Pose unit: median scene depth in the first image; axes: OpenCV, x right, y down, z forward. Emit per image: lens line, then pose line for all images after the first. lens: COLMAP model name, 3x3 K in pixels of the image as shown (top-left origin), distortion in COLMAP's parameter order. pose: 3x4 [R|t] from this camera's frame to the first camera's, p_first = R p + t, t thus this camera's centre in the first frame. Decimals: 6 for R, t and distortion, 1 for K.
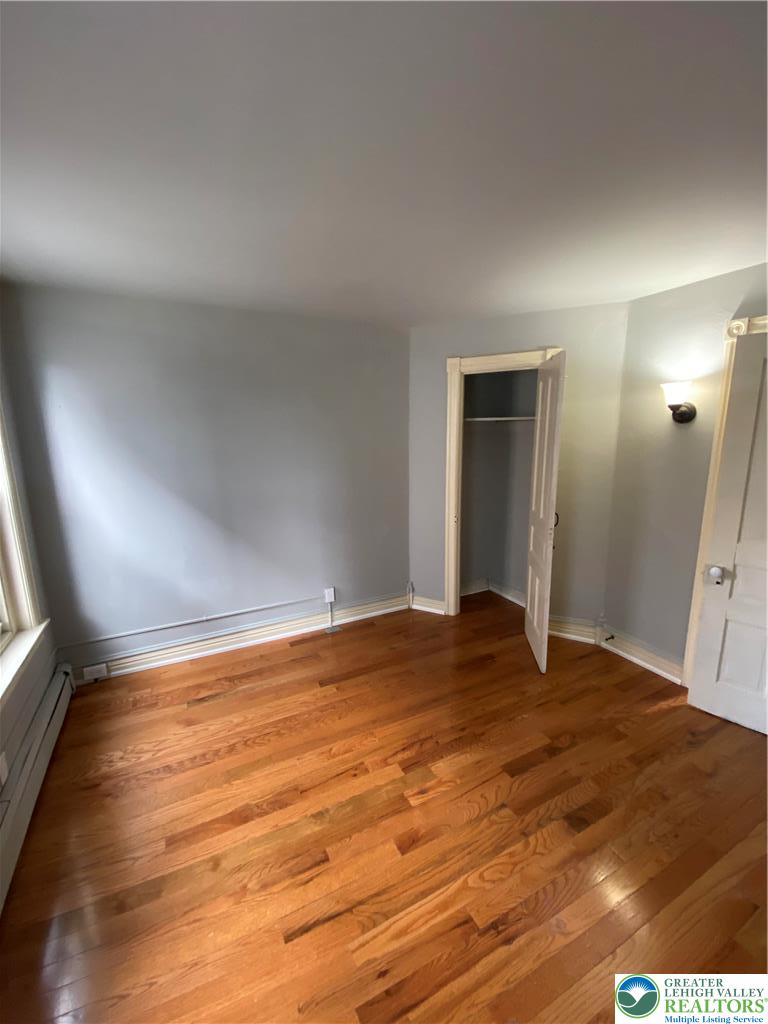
lens RADIAL K [[416.4, 0, 384.0], [0, 416.4, 512.0], [0, 0, 1]] dist [0.021842, -0.021527]
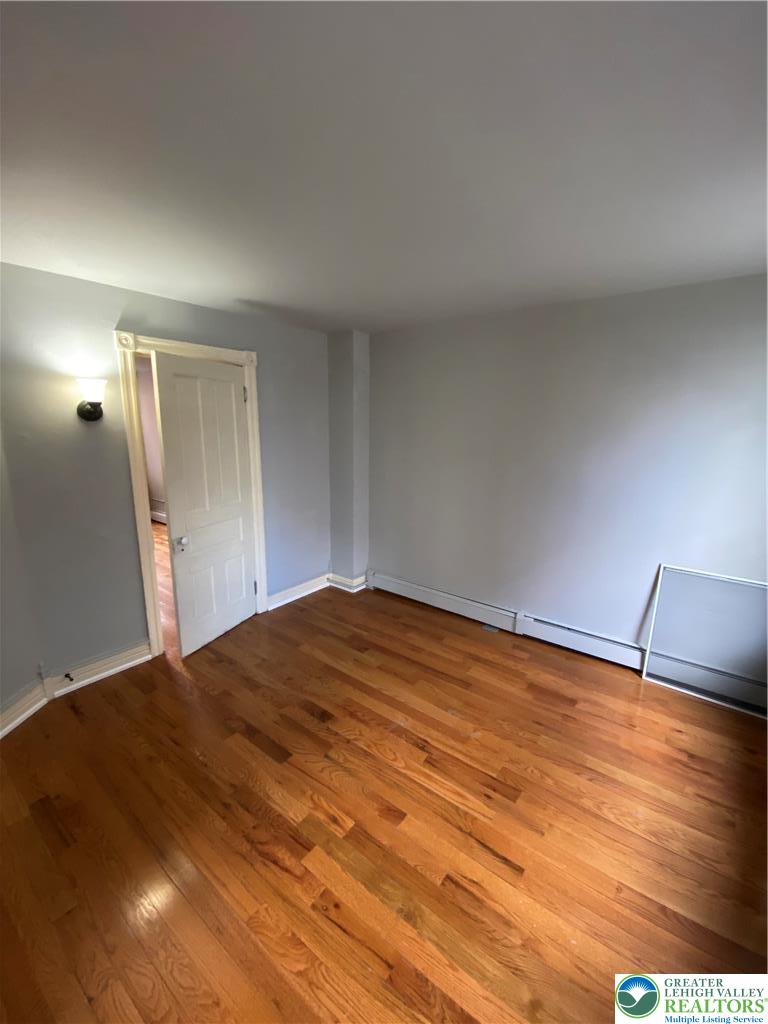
lens RADIAL K [[416.4, 0, 384.0], [0, 416.4, 512.0], [0, 0, 1]] dist [0.021842, -0.021527]
pose [[-0.424524, -0.170897, 0.889142, -0.694976], [0.169696, 0.949605, 0.263540, -0.210339], [-0.889372, 0.262763, -0.374130, 1.129579]]
